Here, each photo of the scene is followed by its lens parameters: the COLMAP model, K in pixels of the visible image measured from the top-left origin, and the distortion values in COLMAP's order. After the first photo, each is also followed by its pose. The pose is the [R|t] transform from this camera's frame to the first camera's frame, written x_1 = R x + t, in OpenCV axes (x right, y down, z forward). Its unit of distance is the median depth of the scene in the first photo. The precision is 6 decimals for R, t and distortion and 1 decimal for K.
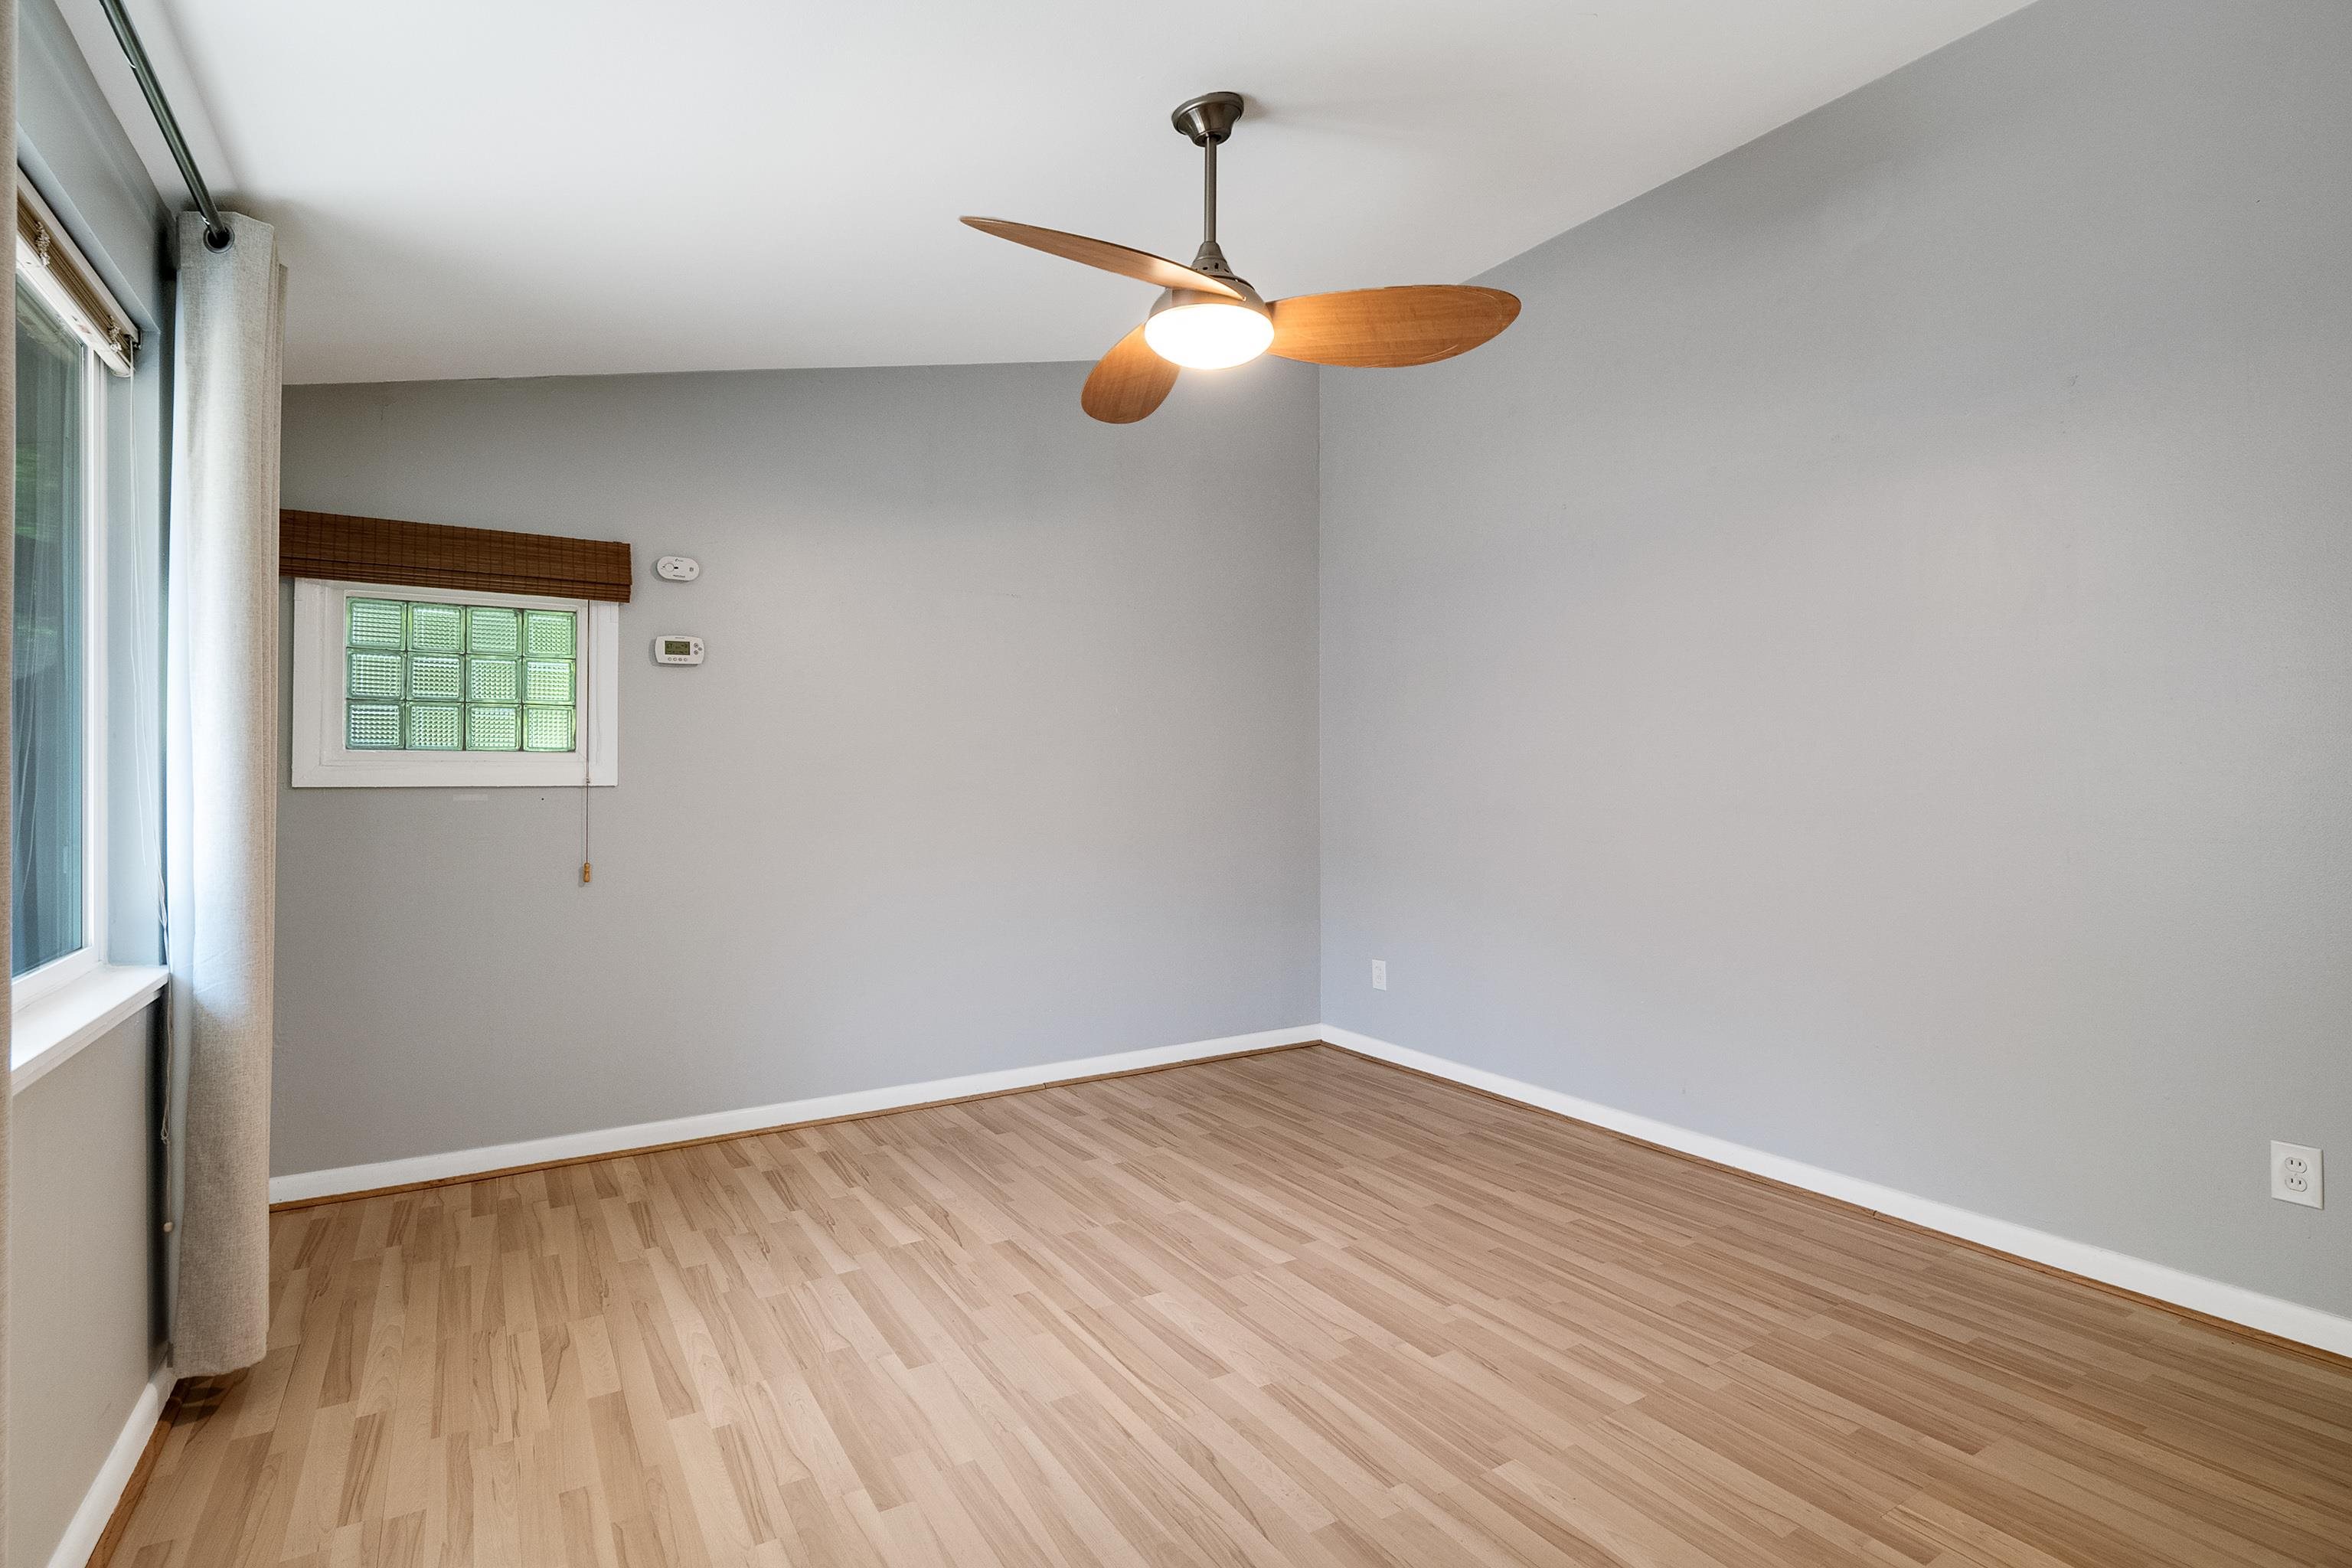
lens RADIAL K [[1130.2, 0, 1177.4], [0, 1130.2, 812.3], [0, 0, 1]] dist [-0.003931, -0.001144]
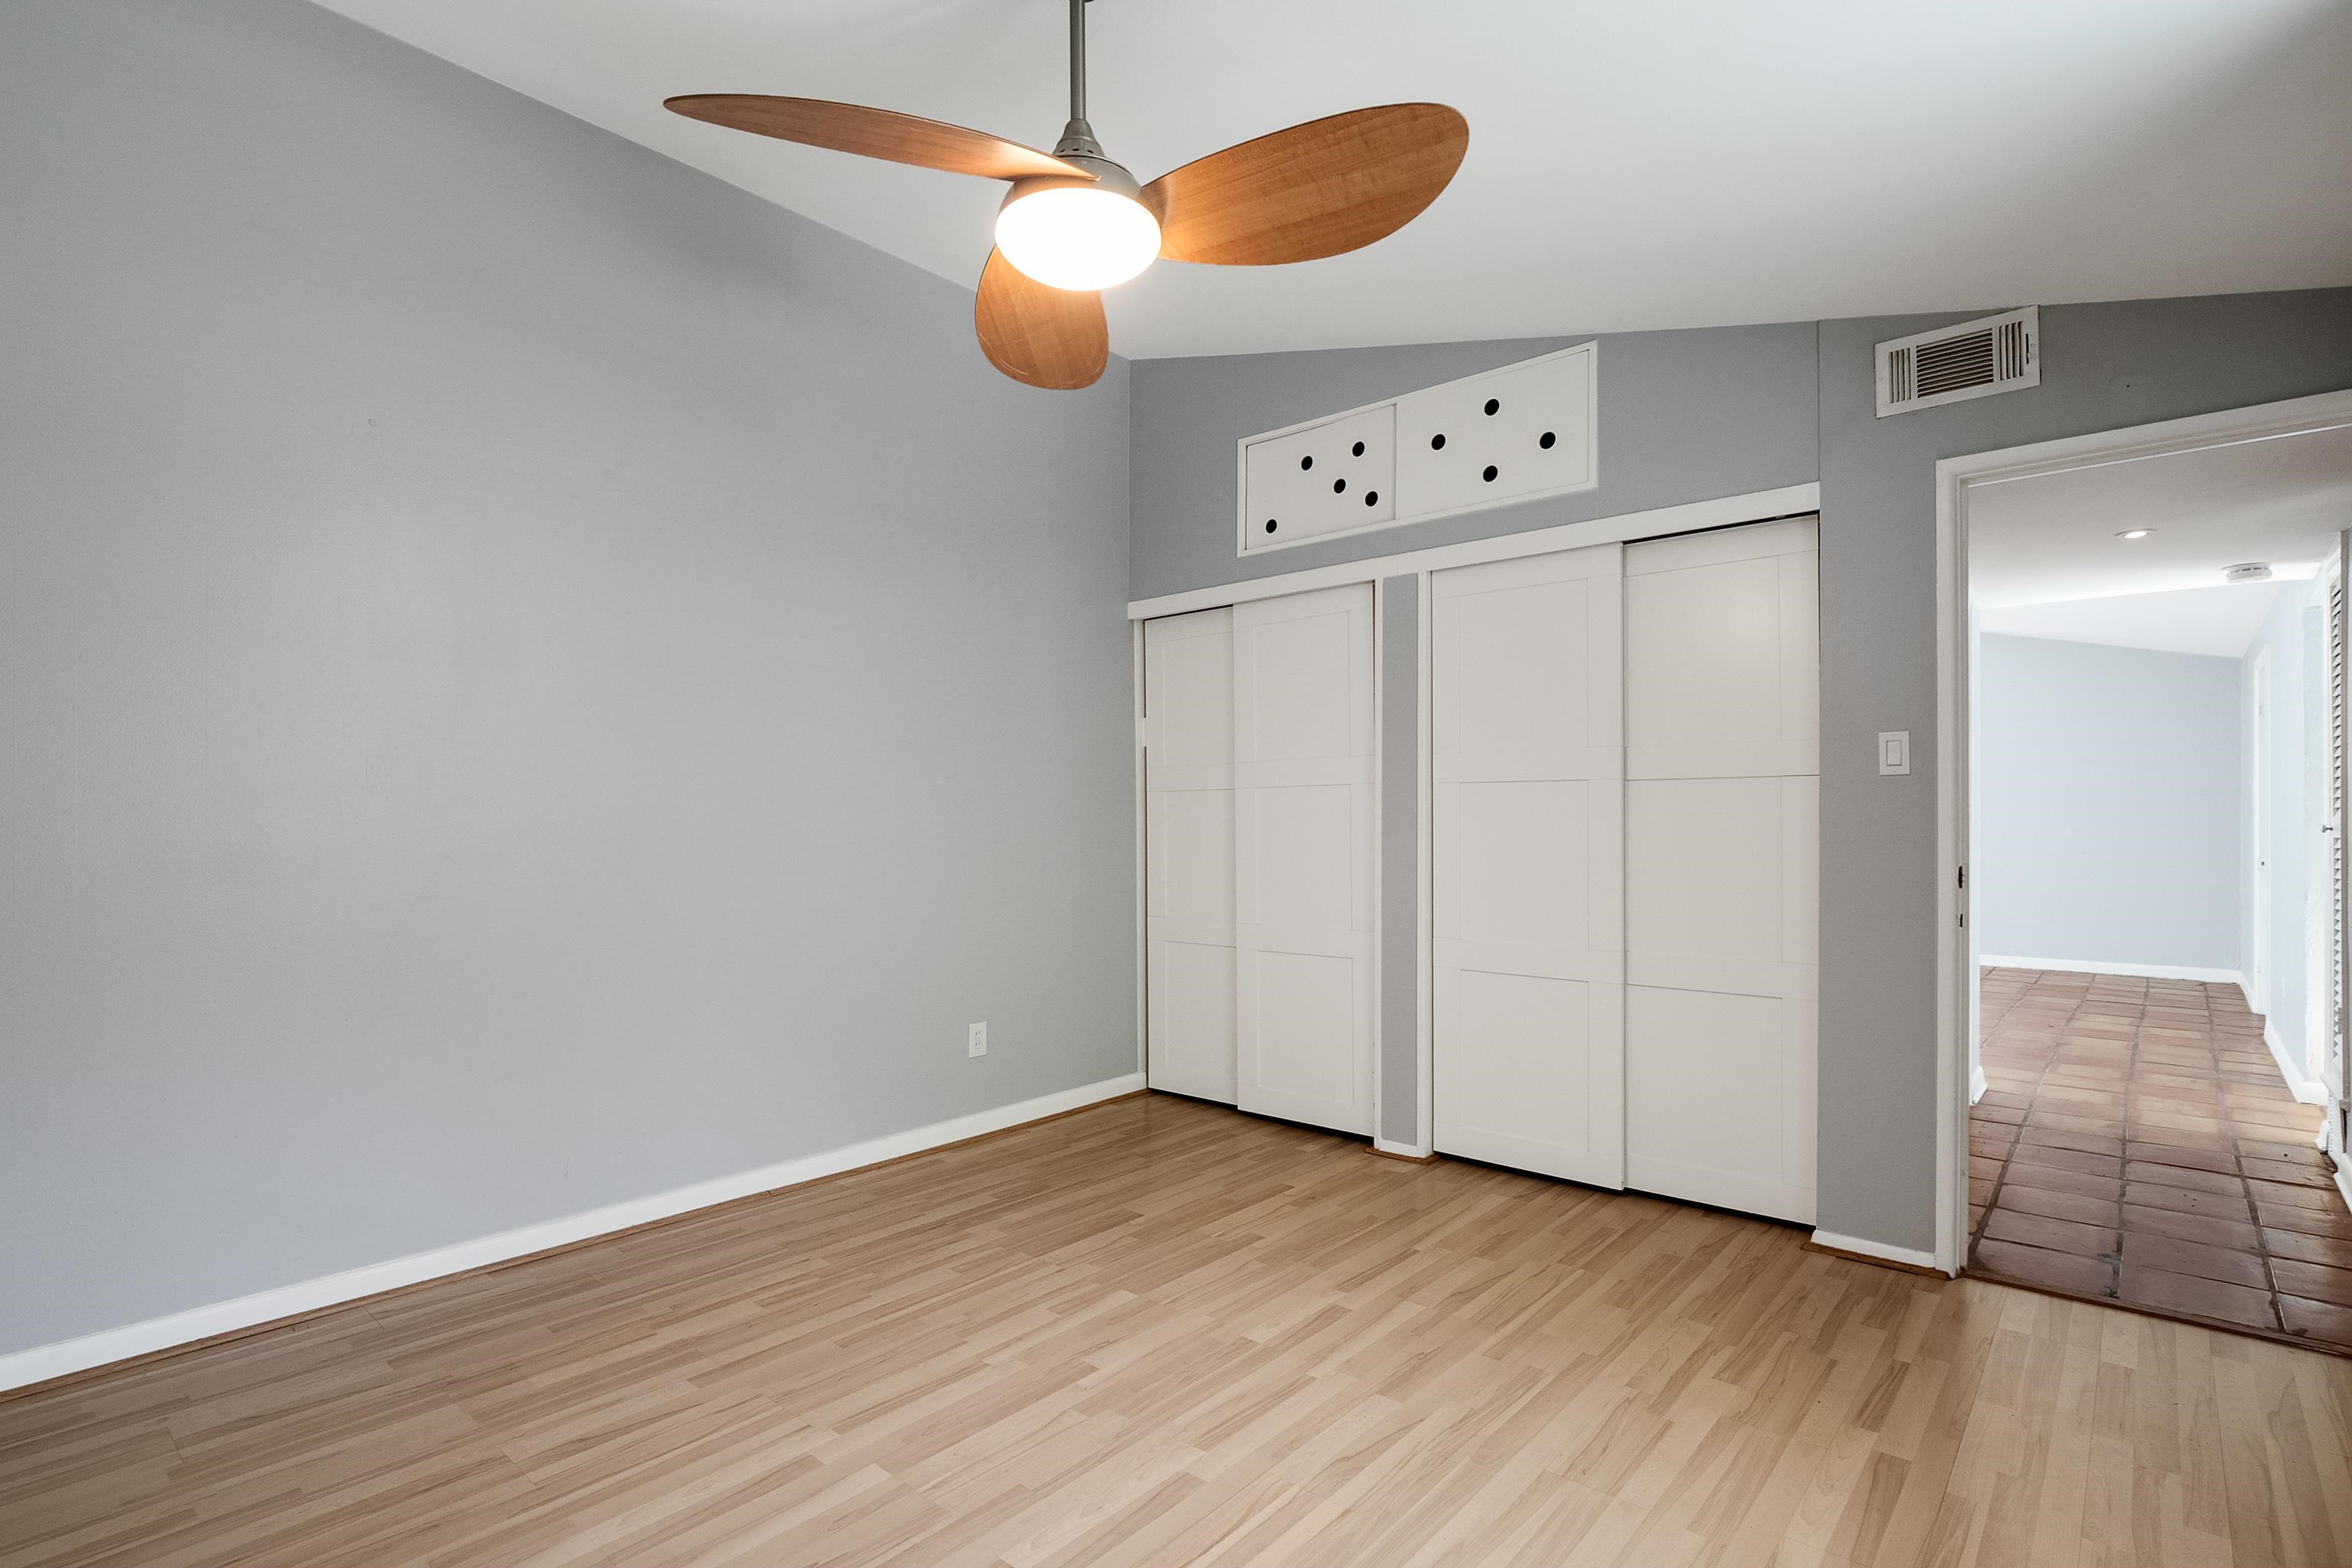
lens RADIAL K [[1130.2, 0, 1177.4], [0, 1130.2, 812.3], [0, 0, 1]] dist [-0.003931, -0.001144]
pose [[-0.291047, 0.004078, 0.956700, -0.661053], [0.027528, 0.999613, 0.004114, -0.025012], [-0.956313, 0.027533, -0.291046, 1.023961]]
